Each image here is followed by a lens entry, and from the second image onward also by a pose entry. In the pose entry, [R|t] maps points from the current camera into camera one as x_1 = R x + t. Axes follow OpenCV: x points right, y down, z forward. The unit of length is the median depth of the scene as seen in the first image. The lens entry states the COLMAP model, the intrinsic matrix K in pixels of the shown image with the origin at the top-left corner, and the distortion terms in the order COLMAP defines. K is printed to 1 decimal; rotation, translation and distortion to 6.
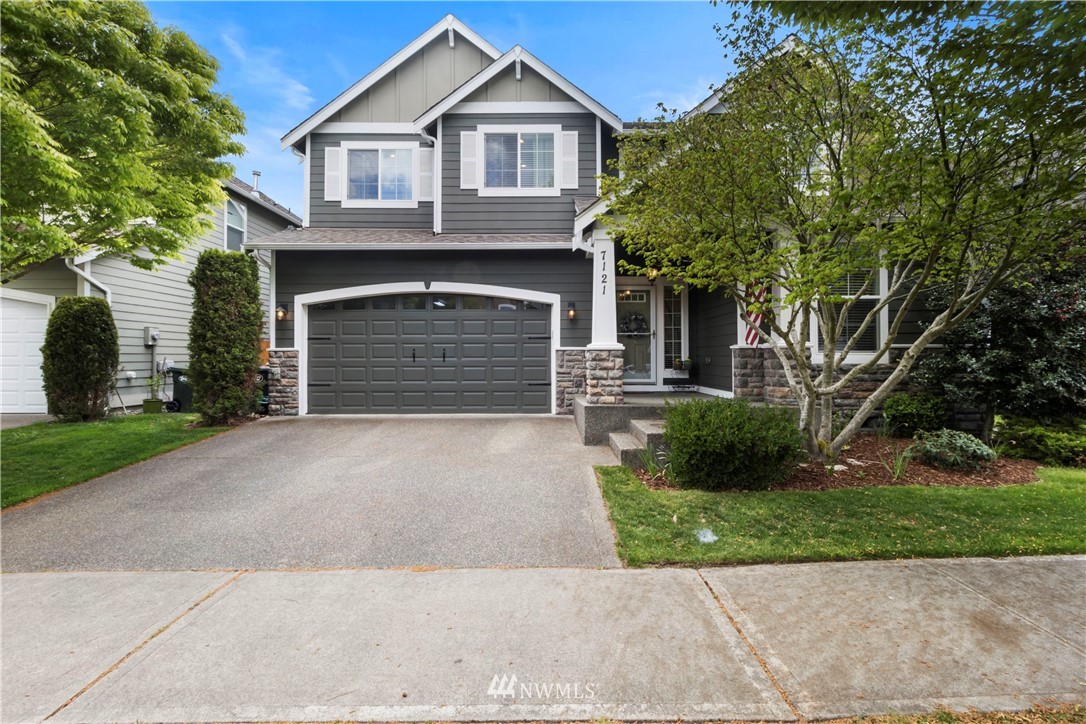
lens RADIAL K [[513.4, 0, 540.6], [0, 513.4, 340.3], [0, 0, 1]] dist [-0.000574, 0.000405]
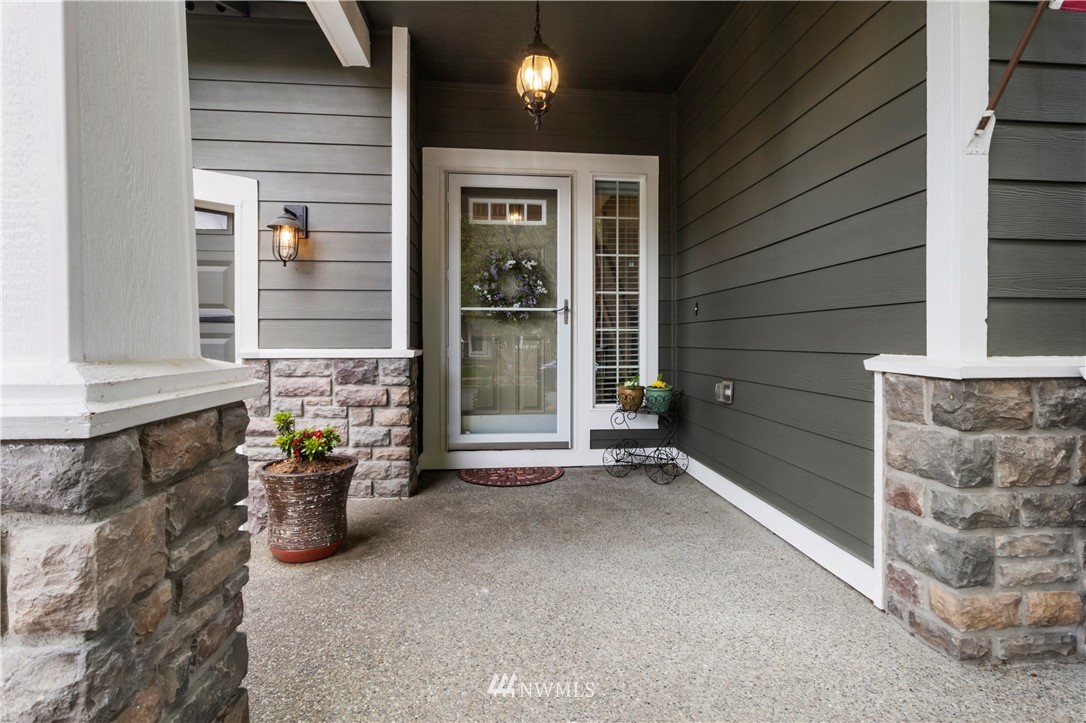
lens RADIAL K [[513.4, 0, 540.6], [0, 513.4, 339.8], [0, 0, 1]] dist [-0.000574, 0.000405]
pose [[0.995833, -0.000238, 0.091193, 0.178685], [-0.002732, 0.999470, 0.032441, -0.003176], [-0.091152, -0.032555, 0.995305, 0.672247]]
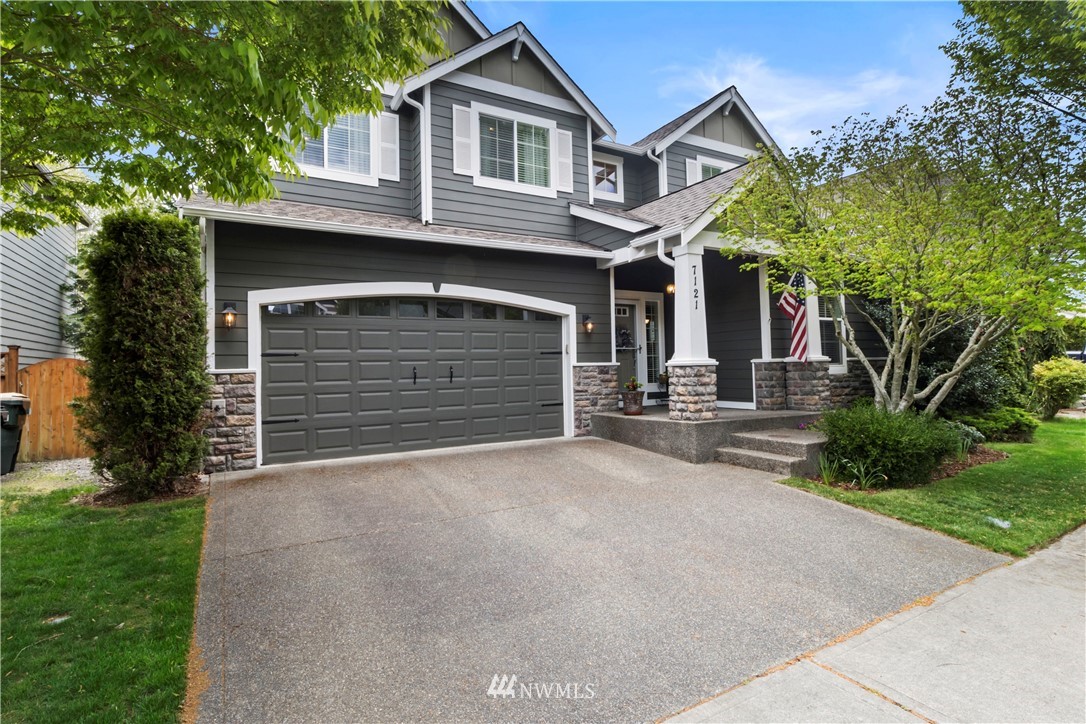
lens RADIAL K [[551.0, 0, 541.6], [0, 551.0, 340.4], [0, 0, 1]] dist [-0.000217, -0.000448]
pose [[0.865365, 0.009109, 0.501059, -0.508662], [0.002982, 0.999723, -0.023325, -0.004315], [-0.501133, 0.021679, 0.865099, 0.177350]]
